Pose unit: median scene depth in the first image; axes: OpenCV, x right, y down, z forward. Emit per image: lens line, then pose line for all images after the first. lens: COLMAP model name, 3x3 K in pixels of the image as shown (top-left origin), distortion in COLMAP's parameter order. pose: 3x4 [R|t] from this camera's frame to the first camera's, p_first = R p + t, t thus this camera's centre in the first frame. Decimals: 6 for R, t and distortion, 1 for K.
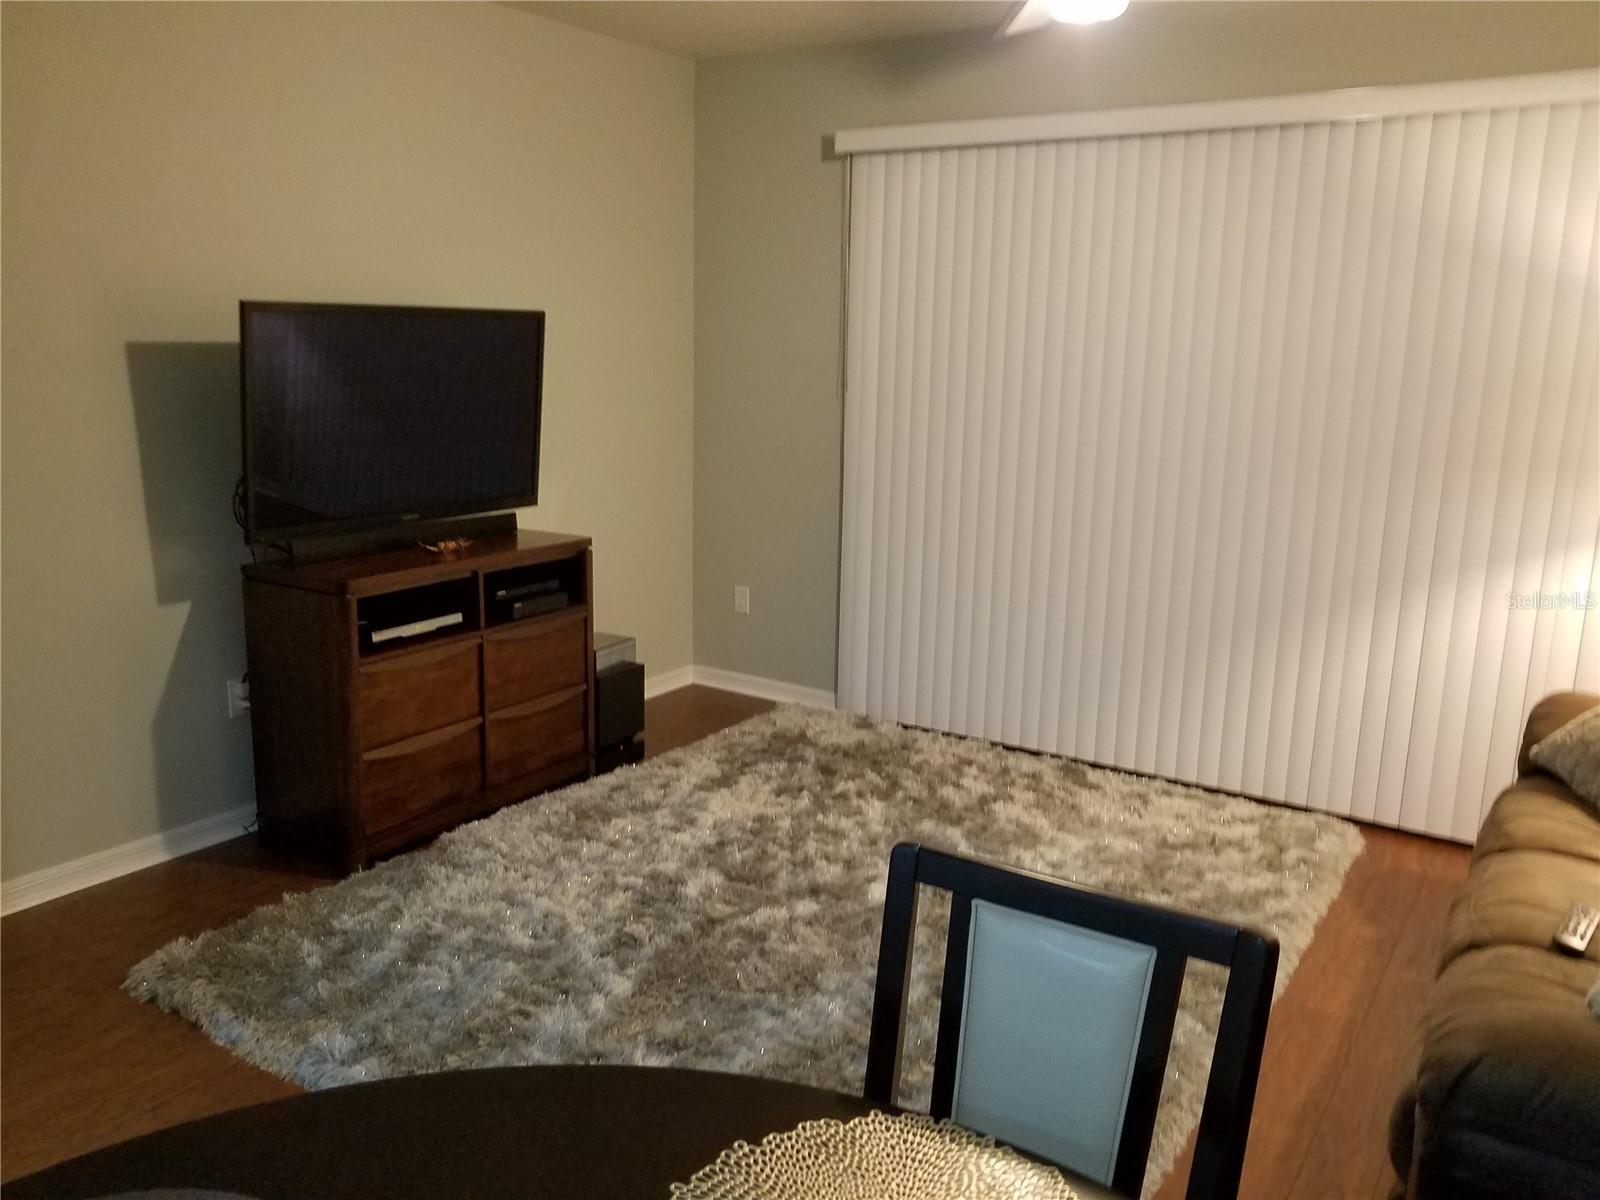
lens RADIAL K [[1293.5, 0, 800.0], [0, 1293.5, 600.0], [0, 0, 1]] dist [0.010935, 0.006785]
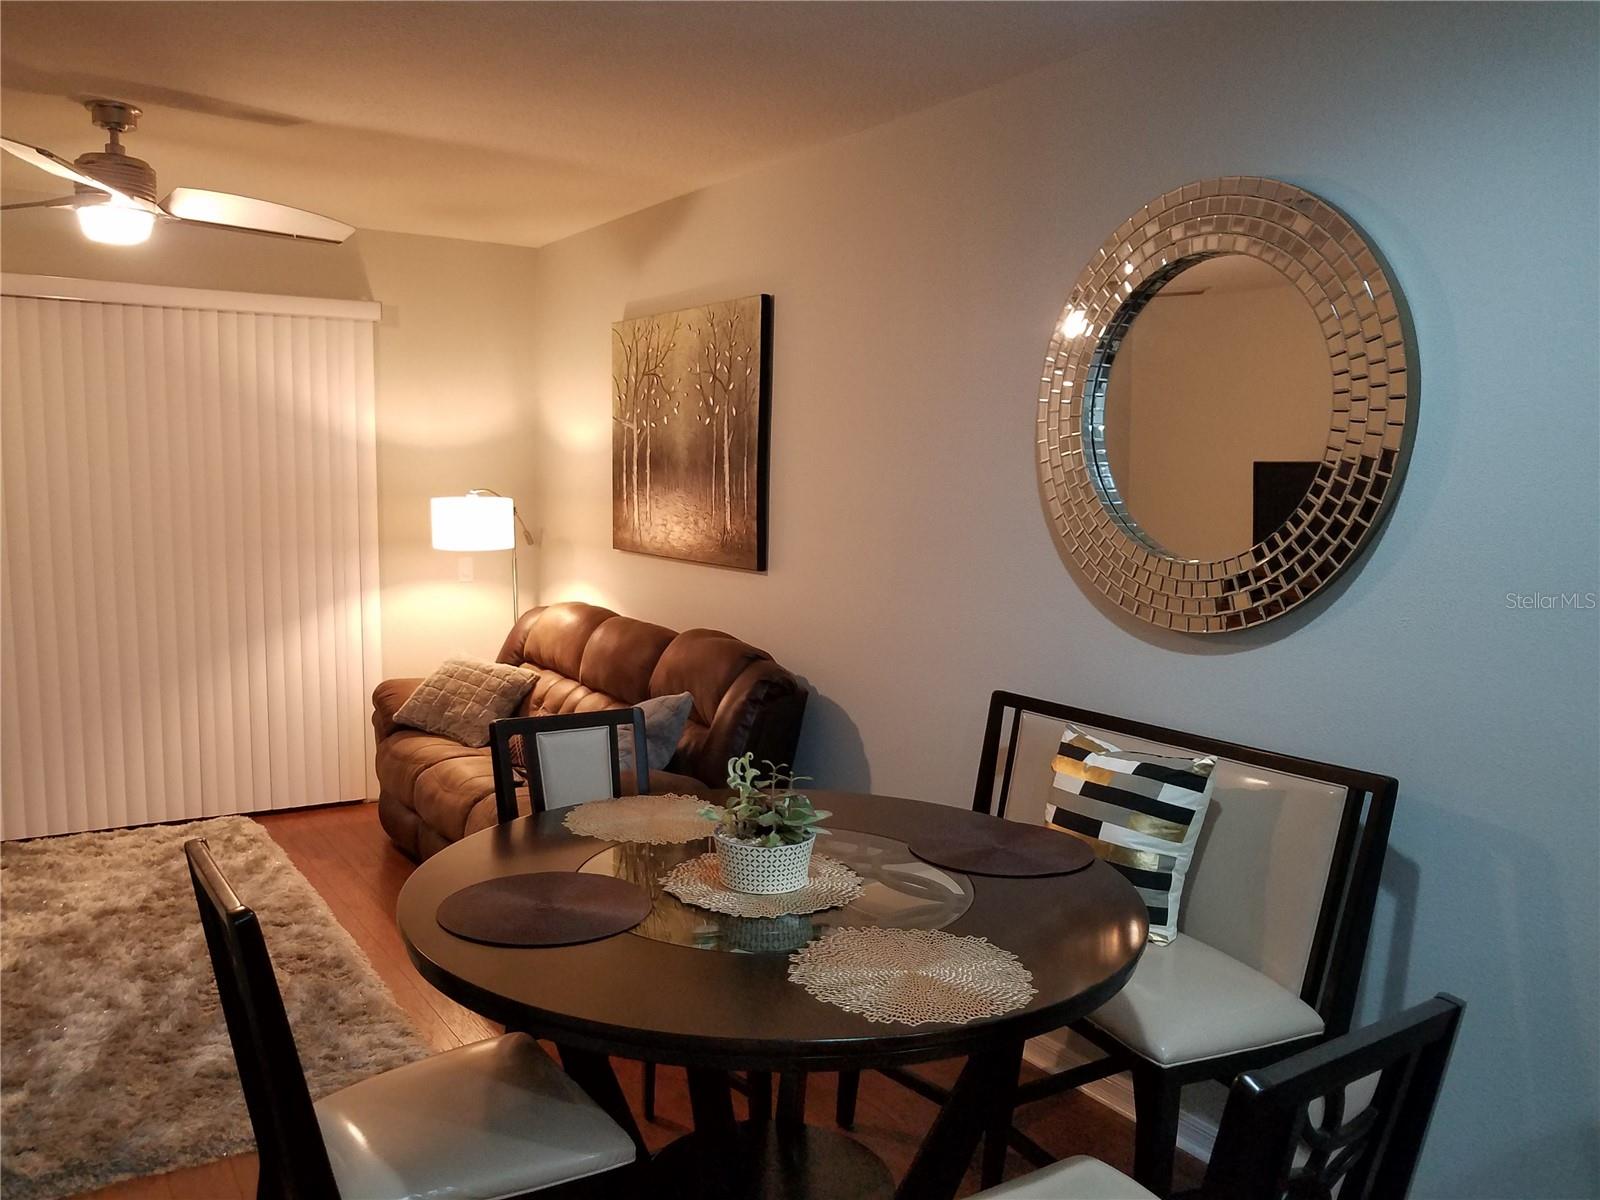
lens RADIAL K [[1293.5, 0, 800.0], [0, 1293.5, 600.0], [0, 0, 1]] dist [0.010935, 0.006785]
pose [[0.397582, -0.110577, 0.910879, -0.555271], [0.180565, 0.982729, 0.040487, -0.000486], [-0.899625, 0.148376, 0.410682, -0.116279]]
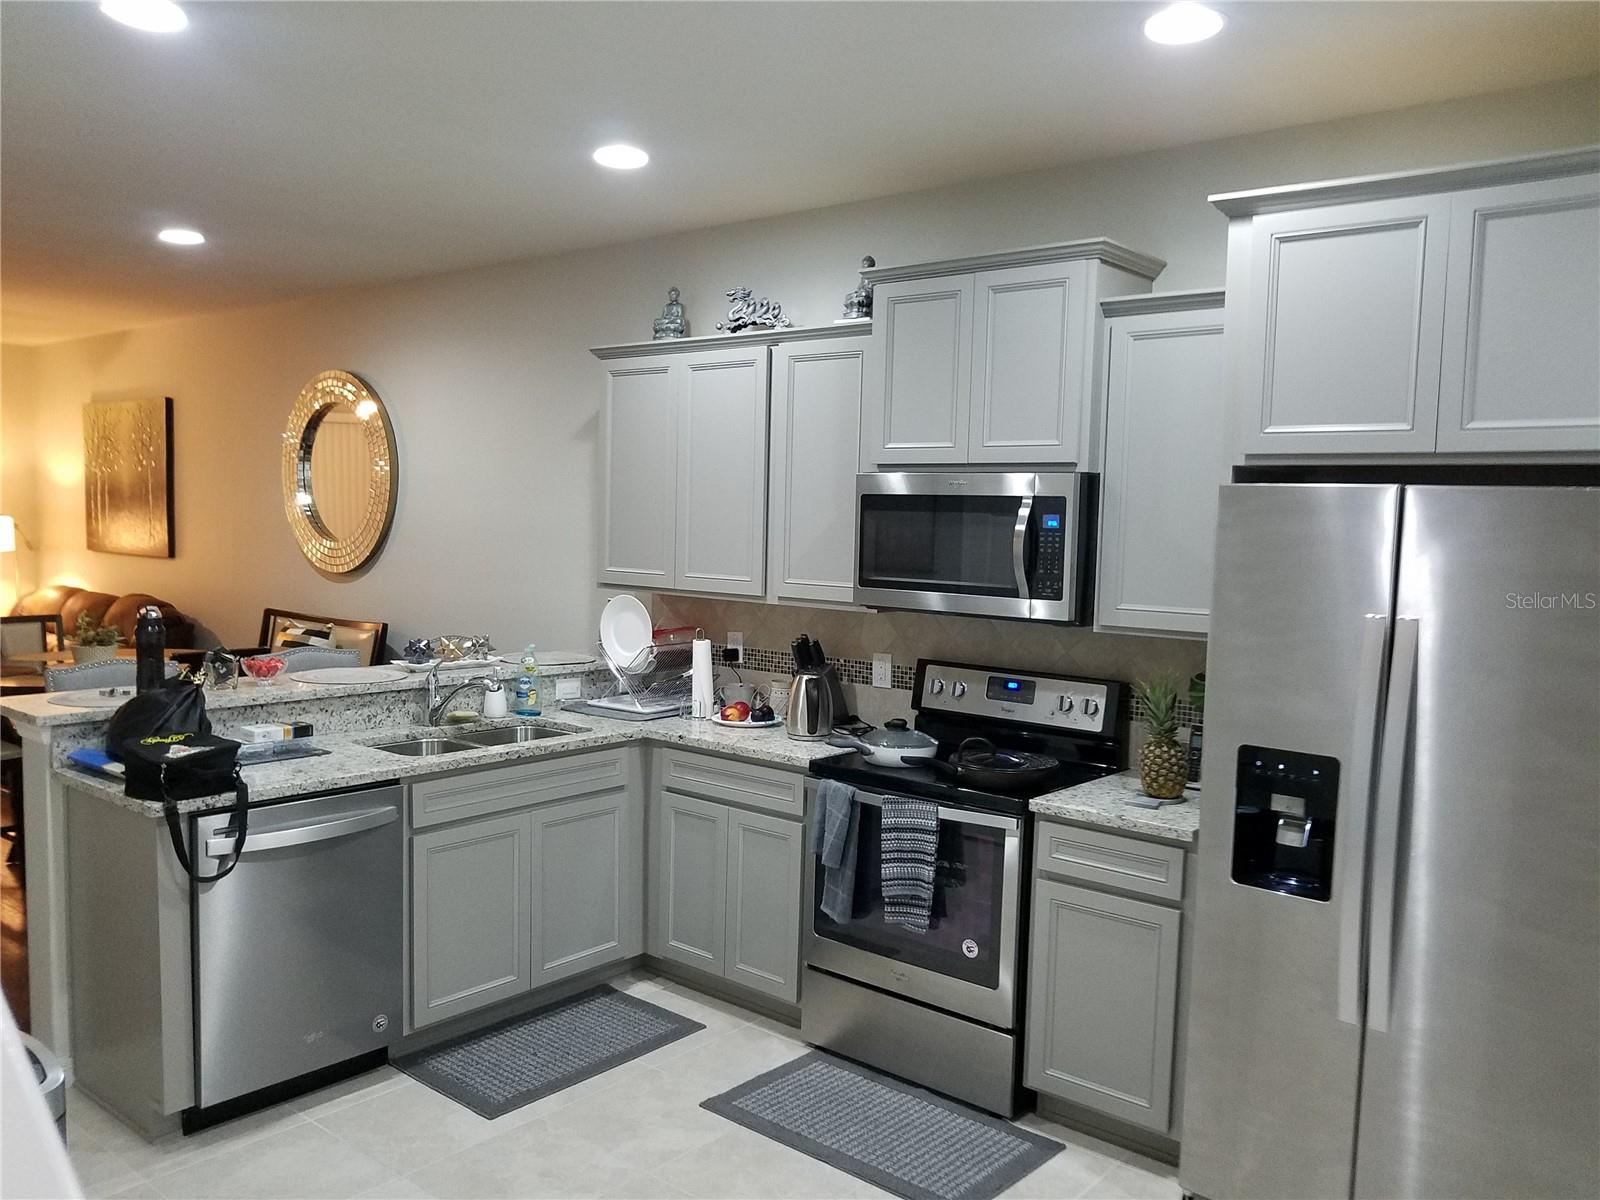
lens RADIAL K [[1293.5, 0, 800.0], [0, 1293.5, 600.0], [0, 0, 1]] dist [0.010935, 0.006785]
pose [[0.117894, -0.099286, 0.988050, -1.464611], [0.188937, 0.979056, 0.075838, 0.122378], [-0.974887, 0.177738, 0.134184, -0.892035]]
